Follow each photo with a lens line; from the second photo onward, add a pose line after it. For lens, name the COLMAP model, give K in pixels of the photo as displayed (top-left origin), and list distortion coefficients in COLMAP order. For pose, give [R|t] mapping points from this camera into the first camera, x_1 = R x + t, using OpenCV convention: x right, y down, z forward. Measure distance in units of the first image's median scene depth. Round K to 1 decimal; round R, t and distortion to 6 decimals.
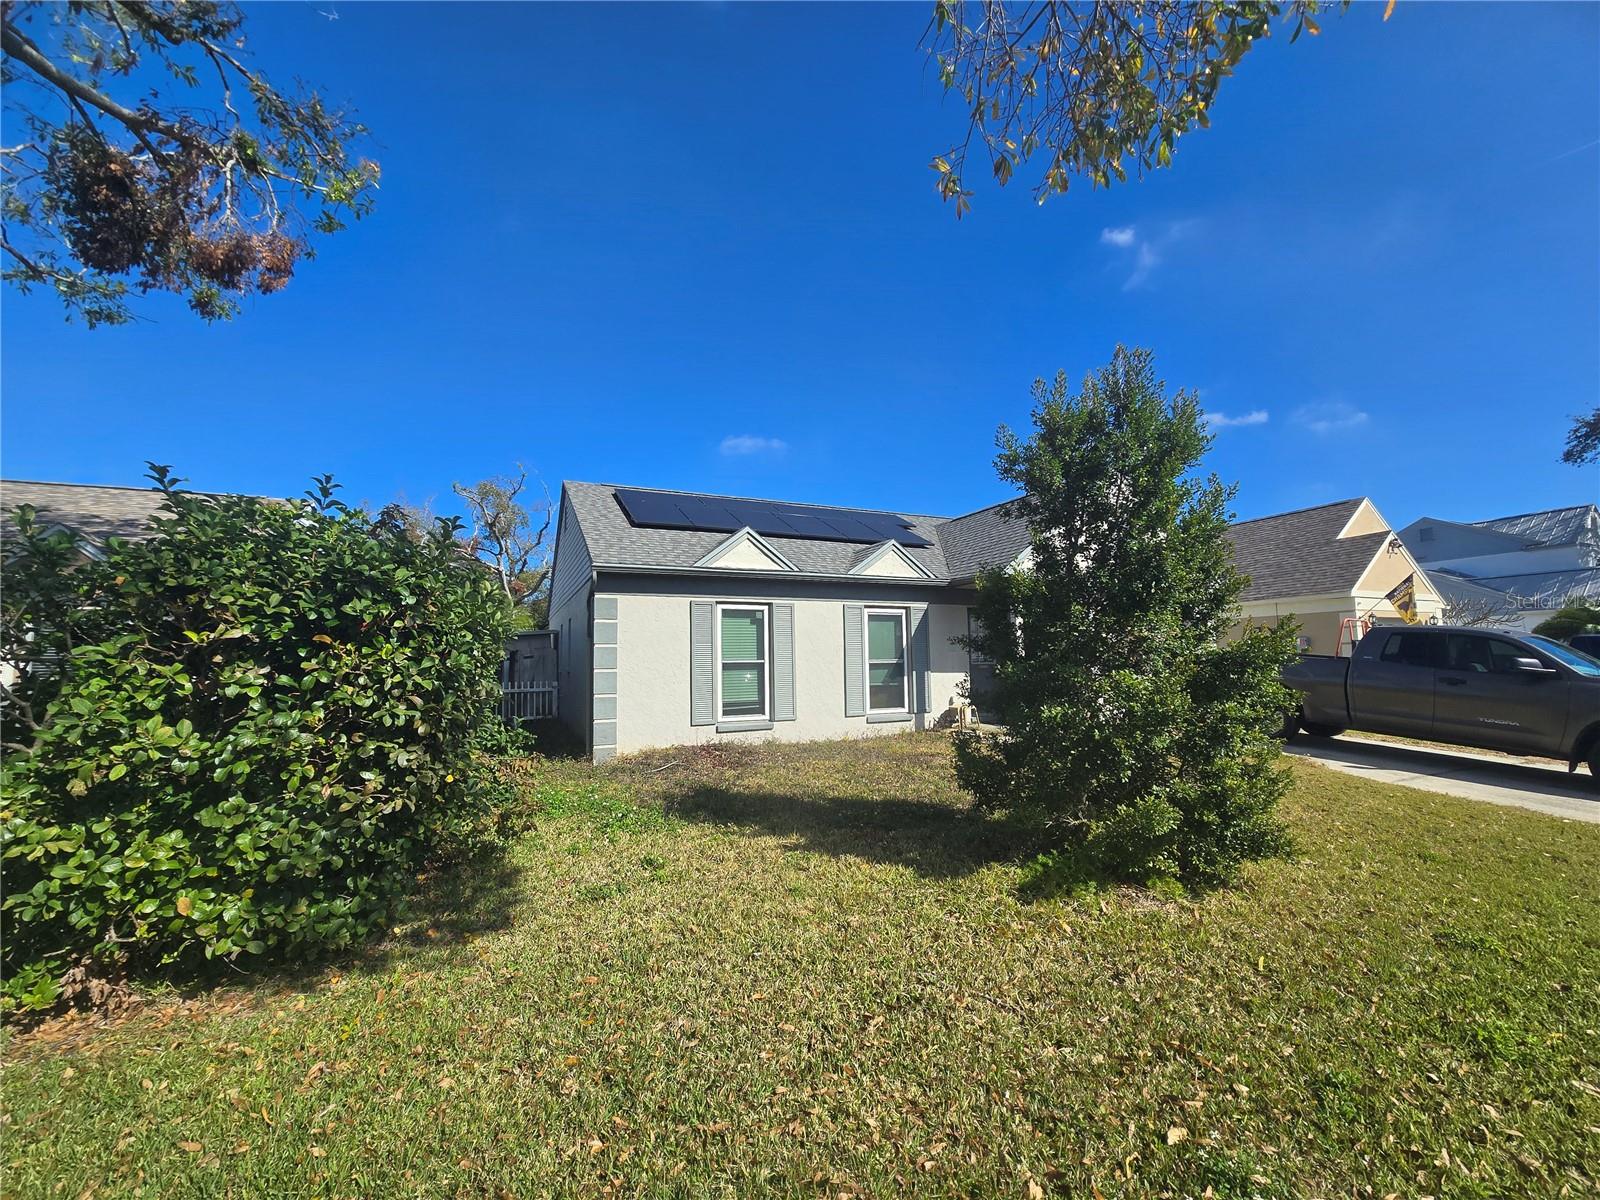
lens RADIAL K [[652.4, 0, 804.2], [0, 652.4, 615.5], [0, 0, 1]] dist [-0.001031, -0.000032]
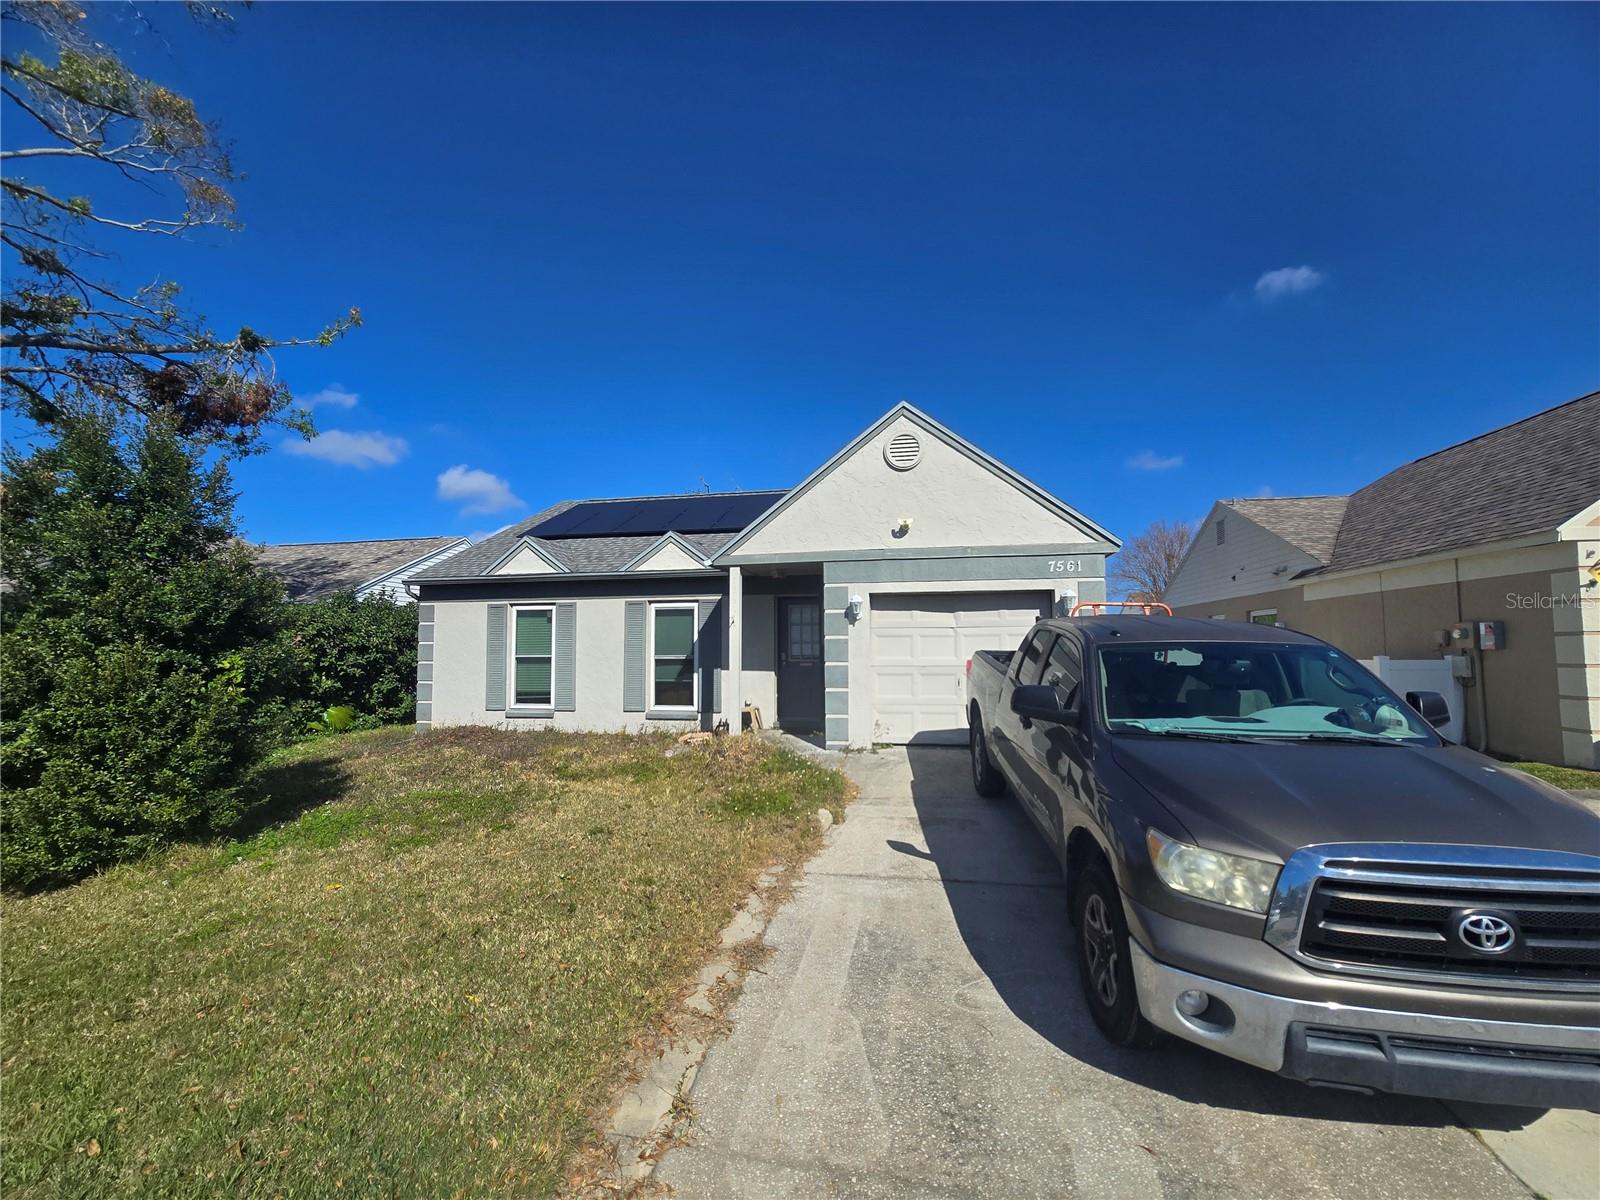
lens RADIAL K [[652.4, 0, 804.2], [0, 652.4, 615.5], [0, 0, 1]] dist [-0.001031, -0.000032]
pose [[0.823030, -0.027865, -0.567314, 0.875924], [0.032025, 0.999484, -0.002632, 0.017328], [0.567094, -0.016002, 0.823497, 0.319407]]
